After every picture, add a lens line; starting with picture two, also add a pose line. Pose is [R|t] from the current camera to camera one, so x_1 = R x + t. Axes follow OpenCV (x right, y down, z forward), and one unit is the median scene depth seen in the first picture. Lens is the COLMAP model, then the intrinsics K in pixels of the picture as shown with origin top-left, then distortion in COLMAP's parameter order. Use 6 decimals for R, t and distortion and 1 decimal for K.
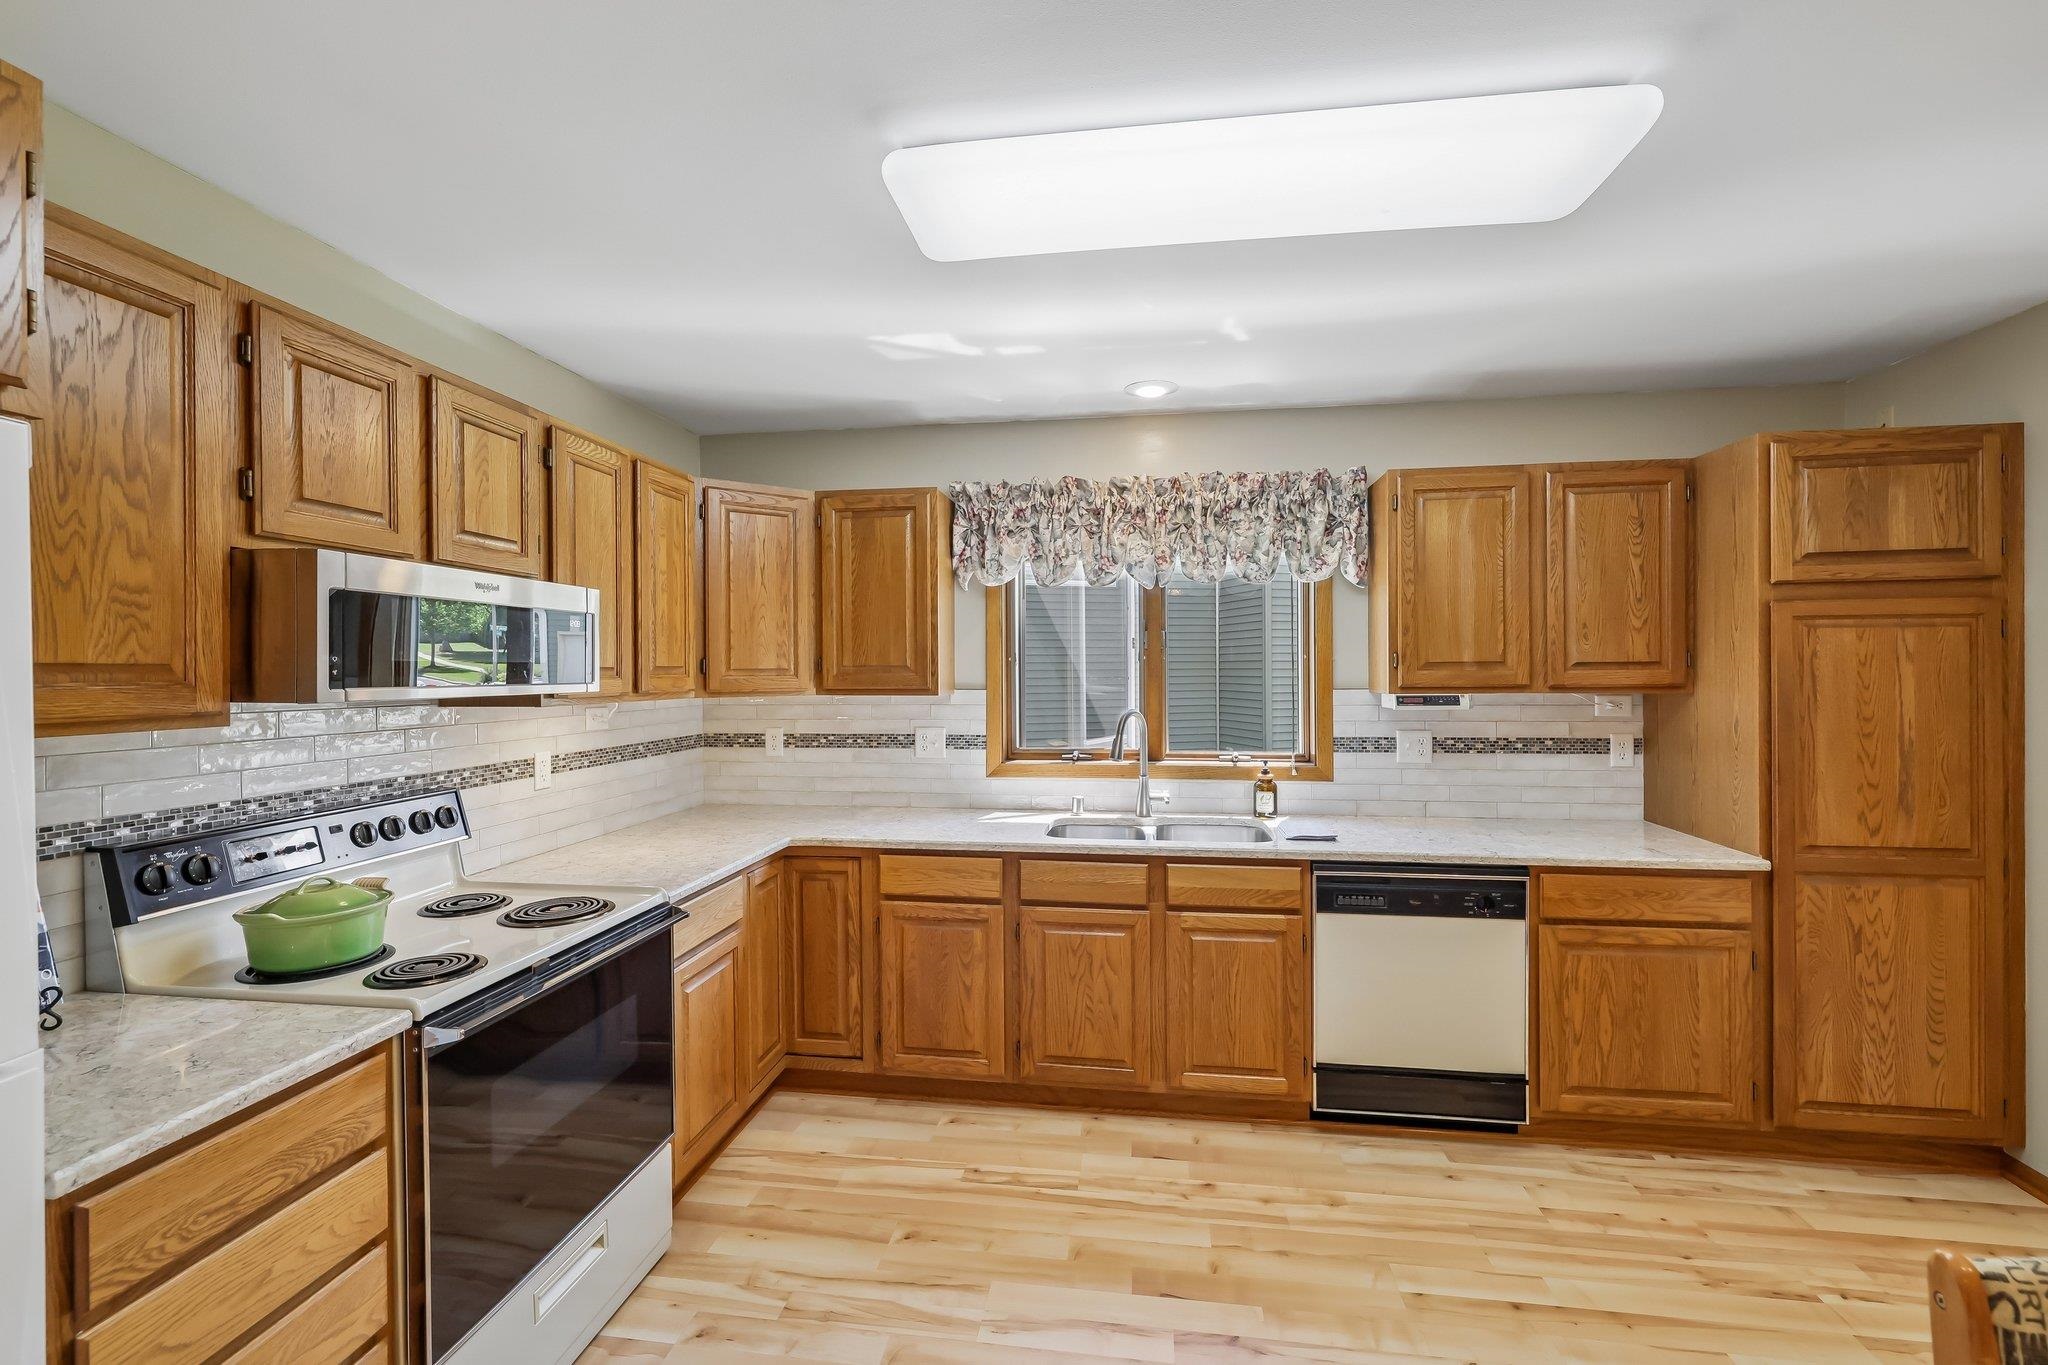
lens RADIAL K [[866.5, 0, 1020.7], [0, 866.5, 671.9], [0, 0, 1]] dist [0.000744, -0.001591]
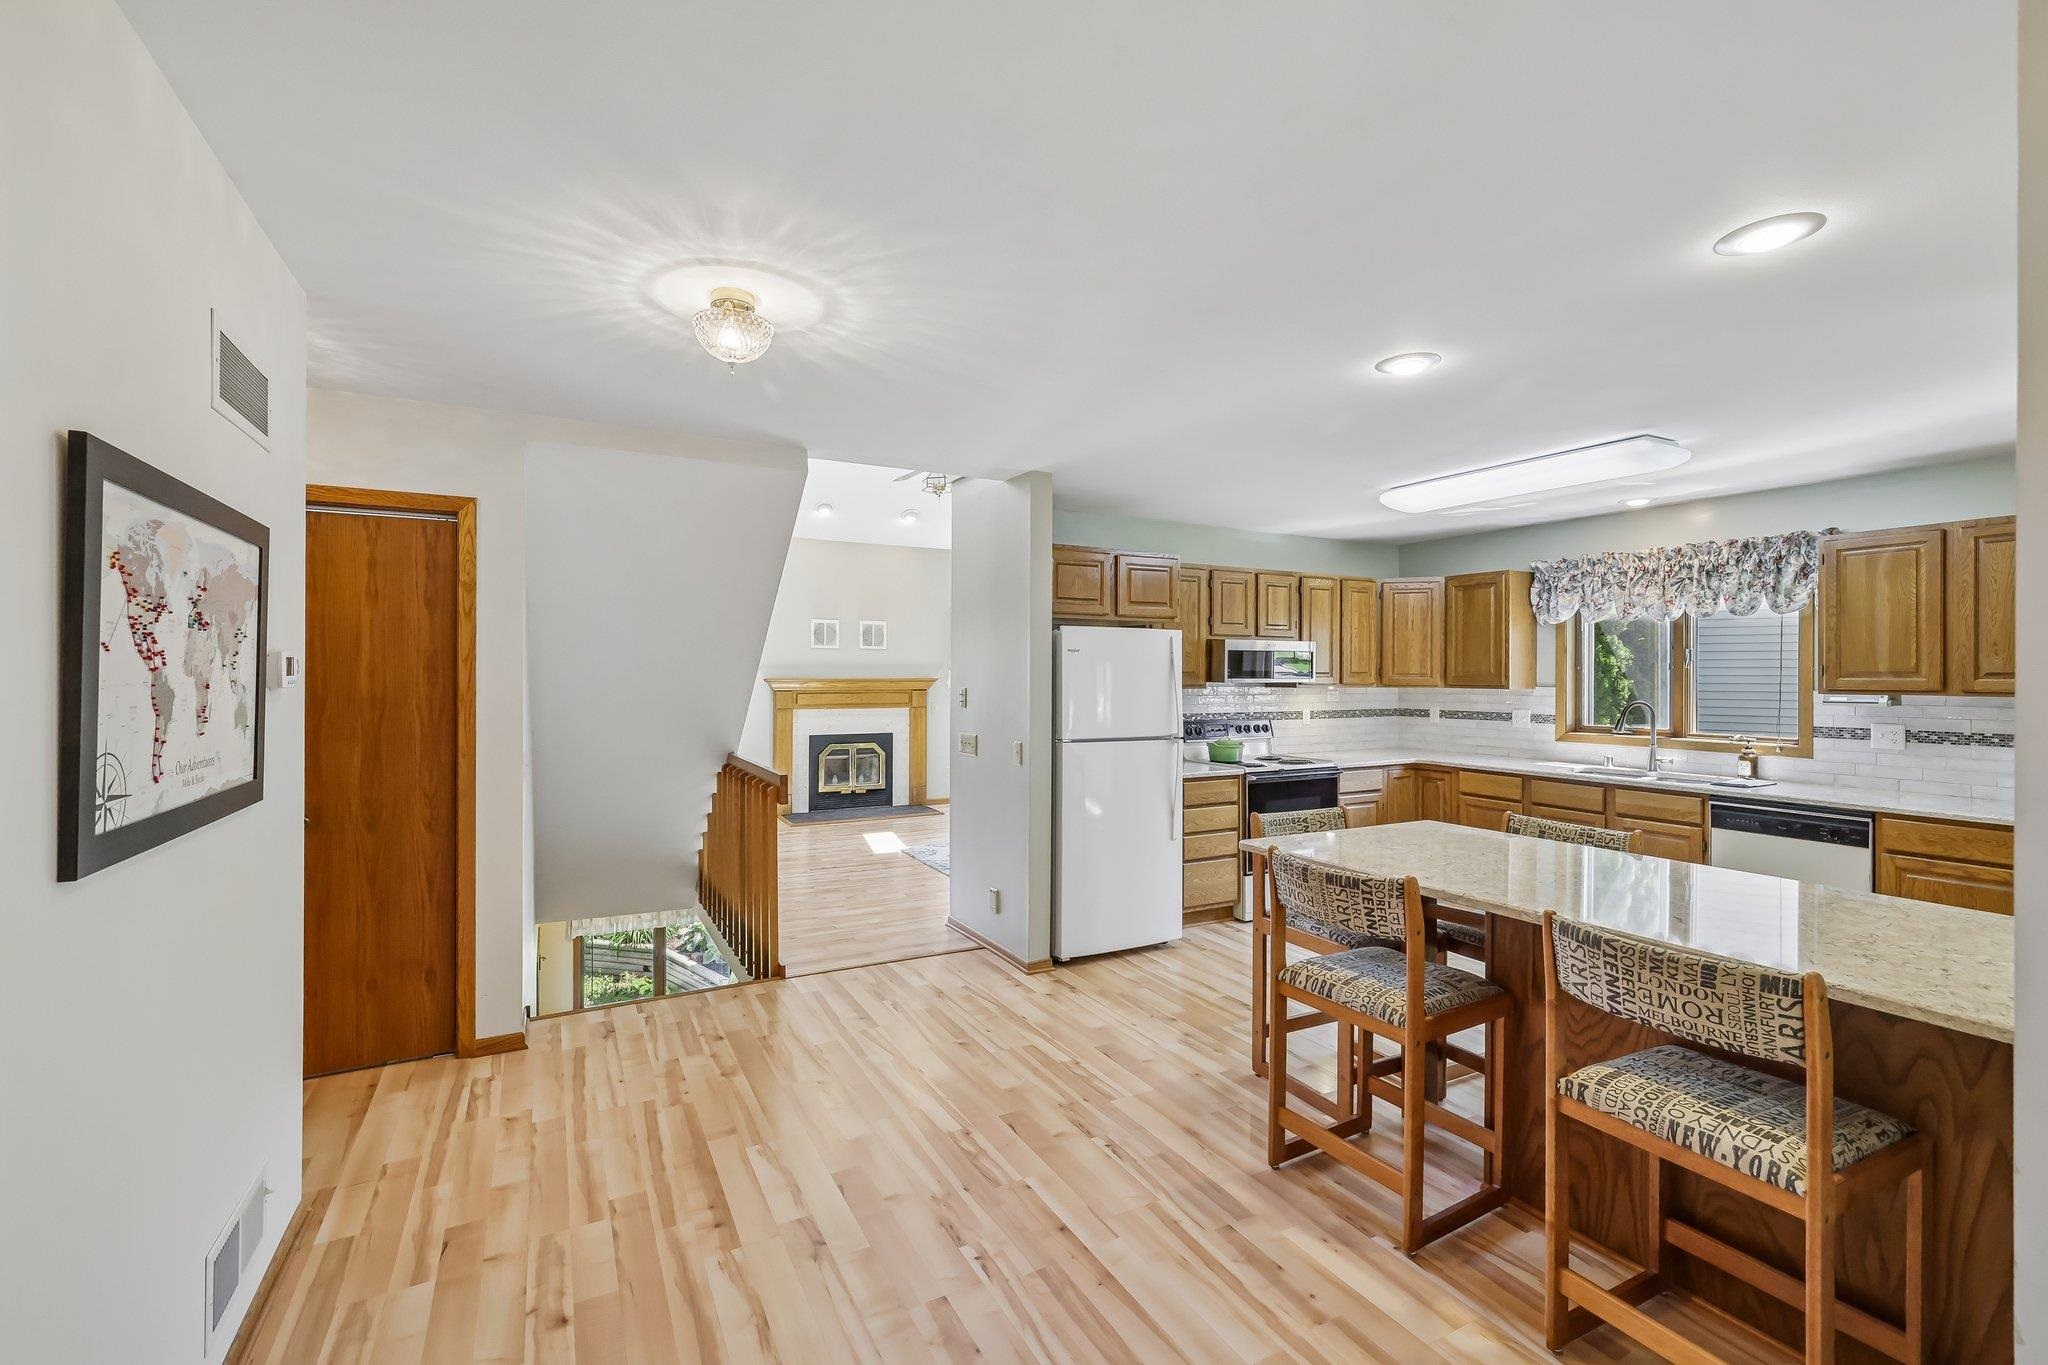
lens RADIAL K [[866.5, 0, 1061.5], [0, 866.5, 674.7], [0, 0, 1]] dist [0.000744, -0.001591]
pose [[0.619465, 0.007480, -0.784989, 0.787741], [-0.007042, 0.999967, 0.003970, -0.002970], [0.784993, 0.003069, 0.619497, -0.869478]]
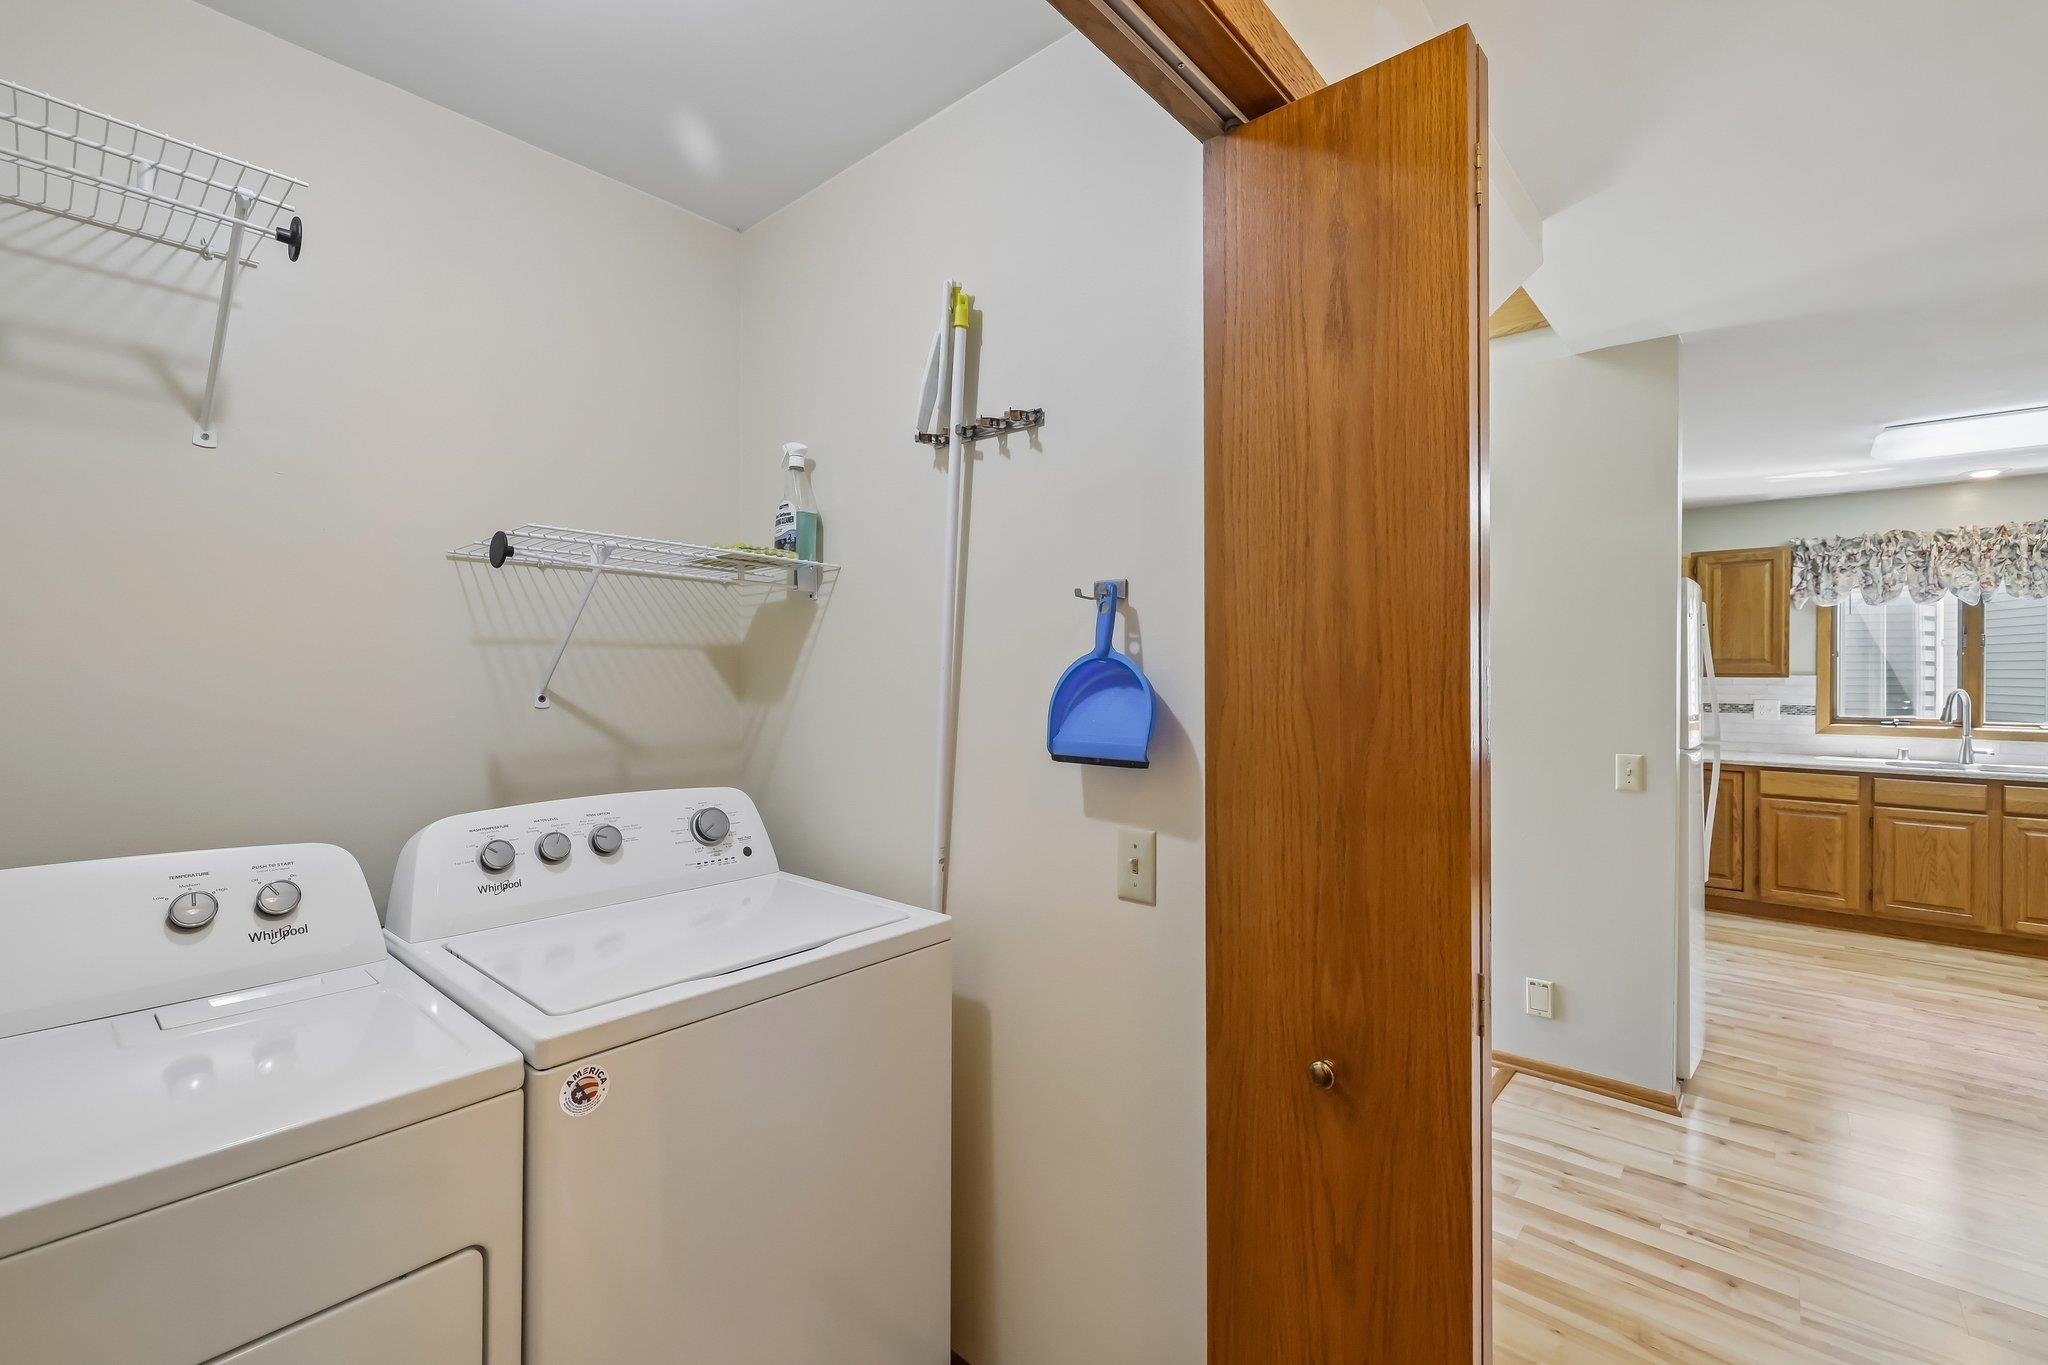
lens RADIAL K [[866.5, 0, 1065.1], [0, 866.5, 677.7], [0, 0, 1]] dist [0.000744, -0.001591]
pose [[0.848784, 0.010637, -0.528632, -0.417703], [-0.010995, 0.999937, 0.002466, 0.041727], [0.528625, 0.003720, 0.848847, -1.137222]]
